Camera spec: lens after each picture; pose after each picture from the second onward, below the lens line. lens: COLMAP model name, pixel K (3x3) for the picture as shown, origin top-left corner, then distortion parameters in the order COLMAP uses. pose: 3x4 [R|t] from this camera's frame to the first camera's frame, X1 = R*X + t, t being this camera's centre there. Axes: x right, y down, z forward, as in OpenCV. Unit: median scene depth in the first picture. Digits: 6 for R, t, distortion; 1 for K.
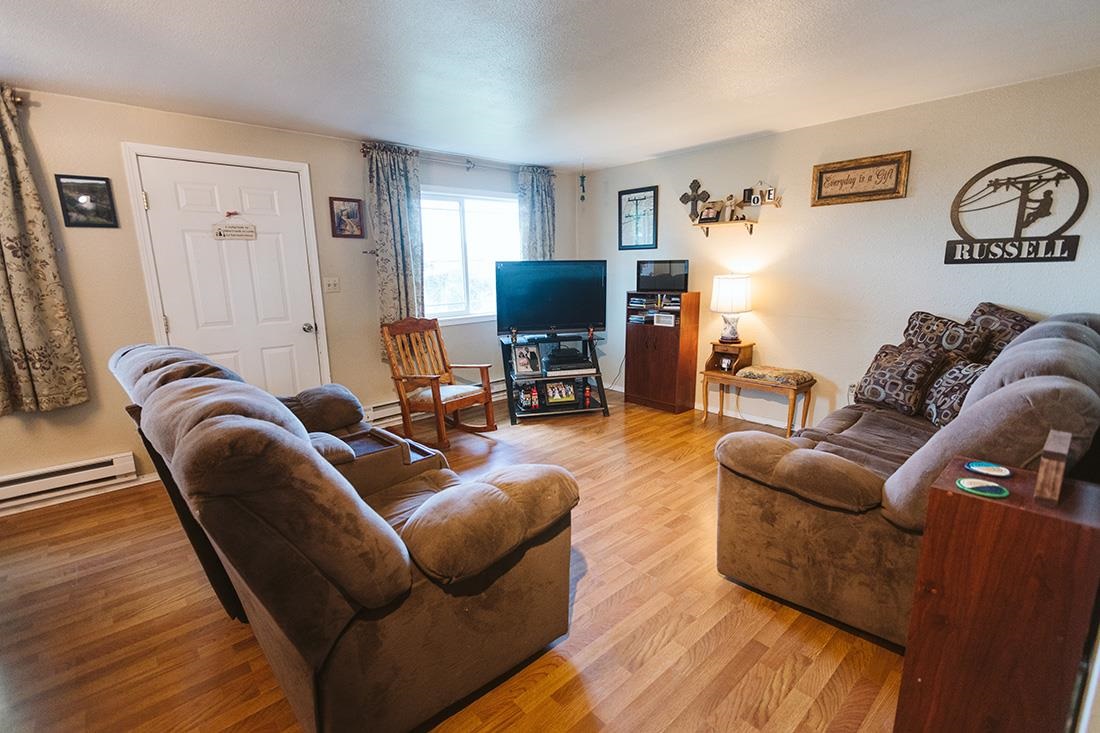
lens RADIAL K [[493.7, 0, 543.5], [0, 493.7, 366.2], [0, 0, 1]] dist [0.001563, 0.001278]
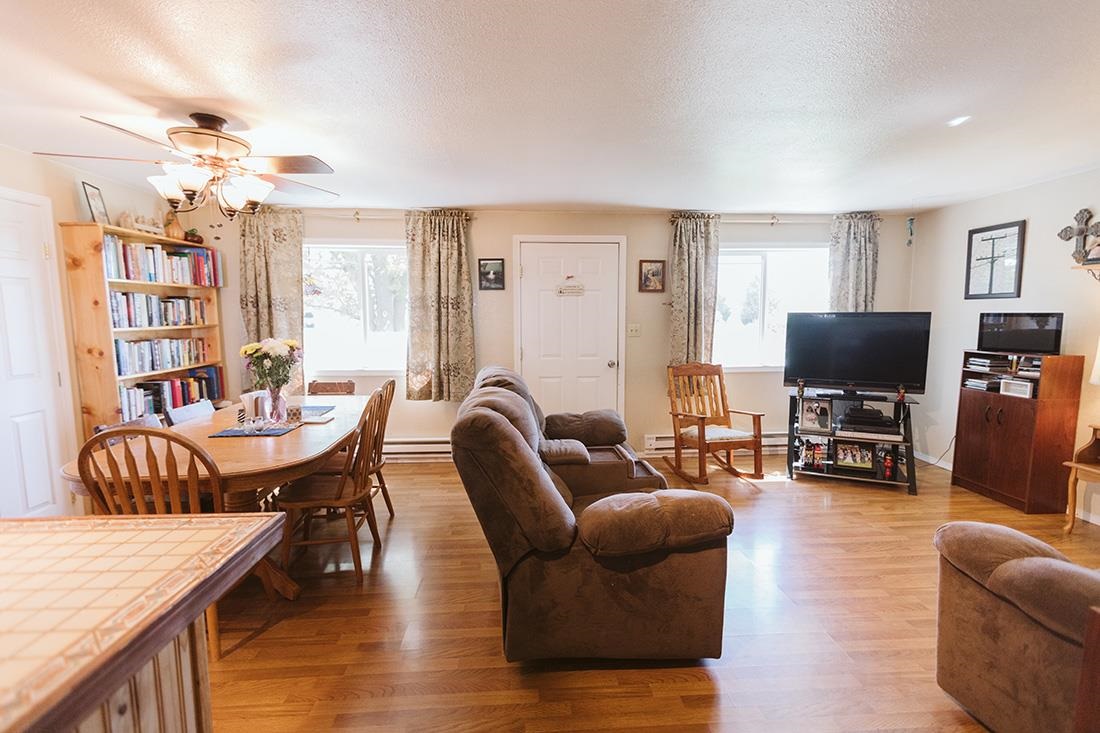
lens RADIAL K [[493.7, 0, 559.9], [0, 493.7, 367.8], [0, 0, 1]] dist [0.001563, 0.001278]
pose [[0.791458, 0.078695, -0.606136, 0.155598], [-0.129796, 0.990699, -0.040857, -0.000419], [0.597283, 0.111011, 0.794311, -0.058398]]
